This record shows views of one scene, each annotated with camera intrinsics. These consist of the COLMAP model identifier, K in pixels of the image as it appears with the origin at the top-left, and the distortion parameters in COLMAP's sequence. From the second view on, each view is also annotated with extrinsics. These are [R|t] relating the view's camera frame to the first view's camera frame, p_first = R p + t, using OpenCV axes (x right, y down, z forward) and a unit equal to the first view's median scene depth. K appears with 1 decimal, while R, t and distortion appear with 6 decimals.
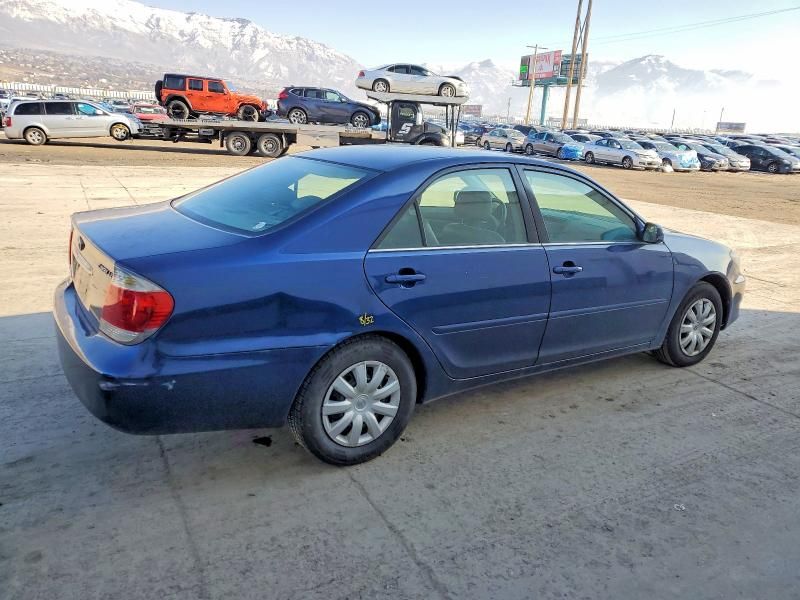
lens RADIAL K [[603.3, 0, 400.0], [0, 603.3, 300.9], [0, 0, 1]] dist [0.032446, 0.012661]
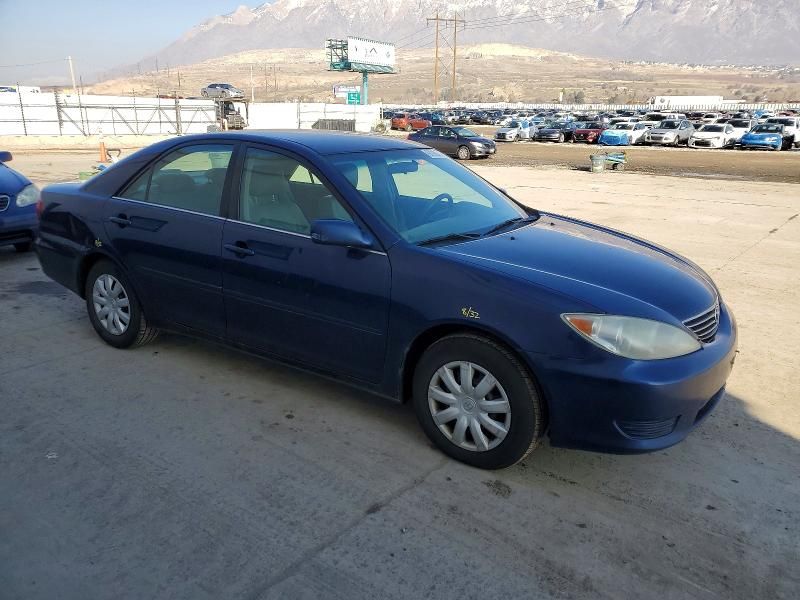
lens RADIAL K [[603.3, 0, 399.4], [0, 603.3, 296.1], [0, 0, 1]] dist [0.032446, 0.012661]
pose [[0.405654, 0.217052, -0.887881, 0.166119], [-0.240358, 0.962539, 0.125488, -0.021605], [0.881858, 0.162505, 0.442628, 0.106589]]
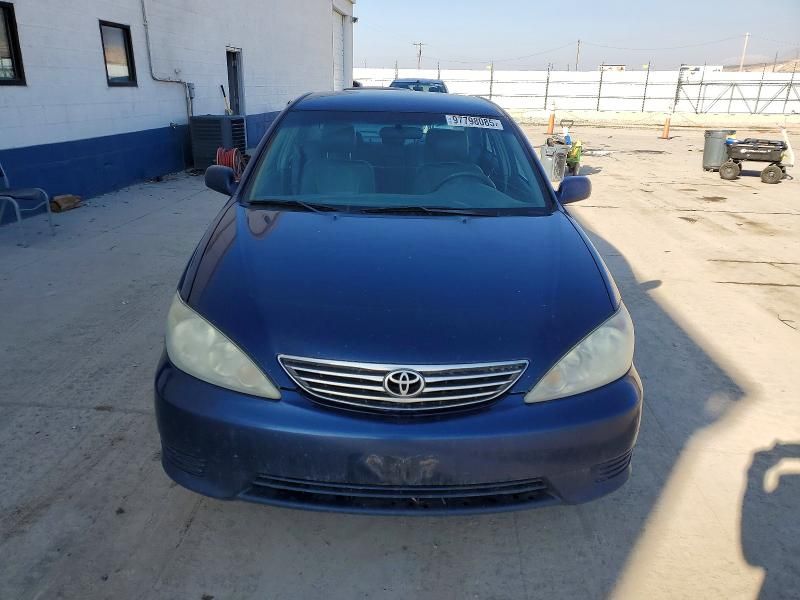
lens RADIAL K [[603.3, 0, 402.1], [0, 603.3, 299.1], [0, 0, 1]] dist [0.032446, 0.012661]
pose [[-0.512643, 0.229535, -0.827352, 0.146557], [-0.281035, 0.865665, 0.414299, -0.055443], [0.811306, 0.444902, -0.379270, 0.229096]]
